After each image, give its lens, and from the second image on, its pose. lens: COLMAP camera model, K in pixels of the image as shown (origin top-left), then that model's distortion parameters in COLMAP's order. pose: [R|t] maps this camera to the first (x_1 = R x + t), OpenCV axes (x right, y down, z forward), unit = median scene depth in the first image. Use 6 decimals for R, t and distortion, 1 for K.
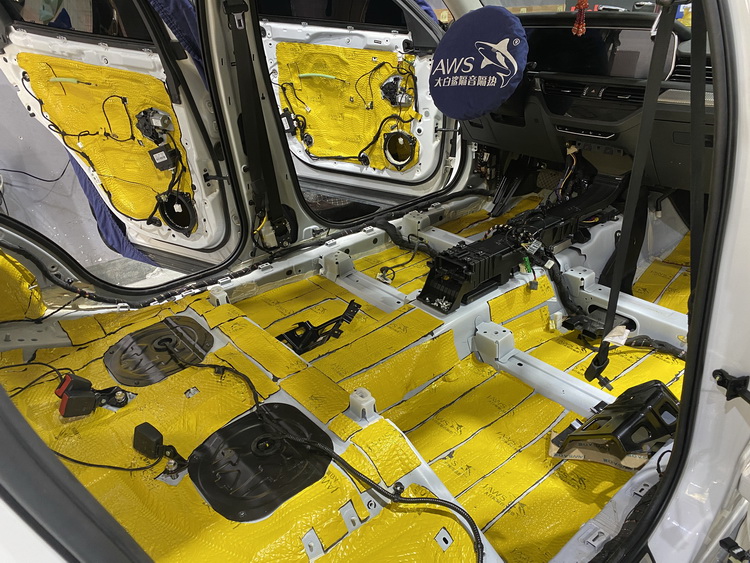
lens RADIAL K [[566.2, 0, 369.4], [0, 566.2, 276.4], [0, 0, 1]] dist [0.009418, -0.003541]
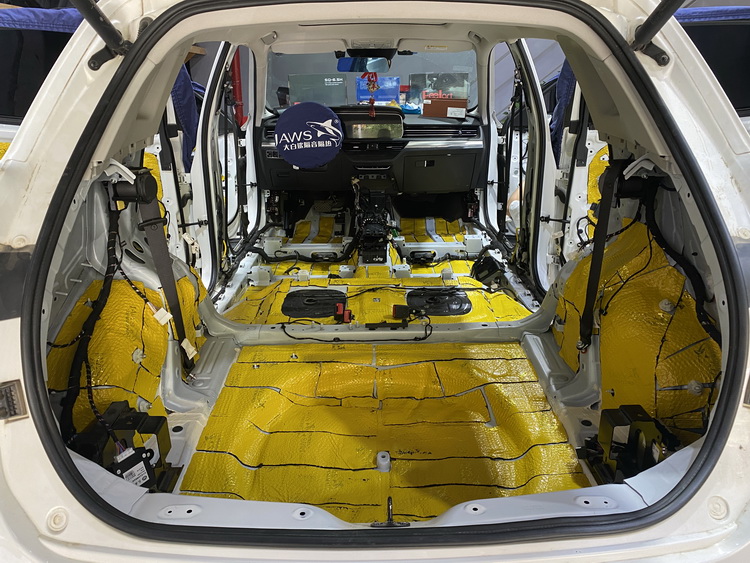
lens RADIAL K [[565.2, 0, 375.0], [0, 565.2, 281.5], [0, 0, 1]] dist [0.004675, -0.007661]
pose [[0.634491, -0.224729, 0.739539, -0.964488], [0.323309, 0.946239, 0.010156, 0.073823], [-0.702063, 0.232655, 0.673037, -0.144186]]
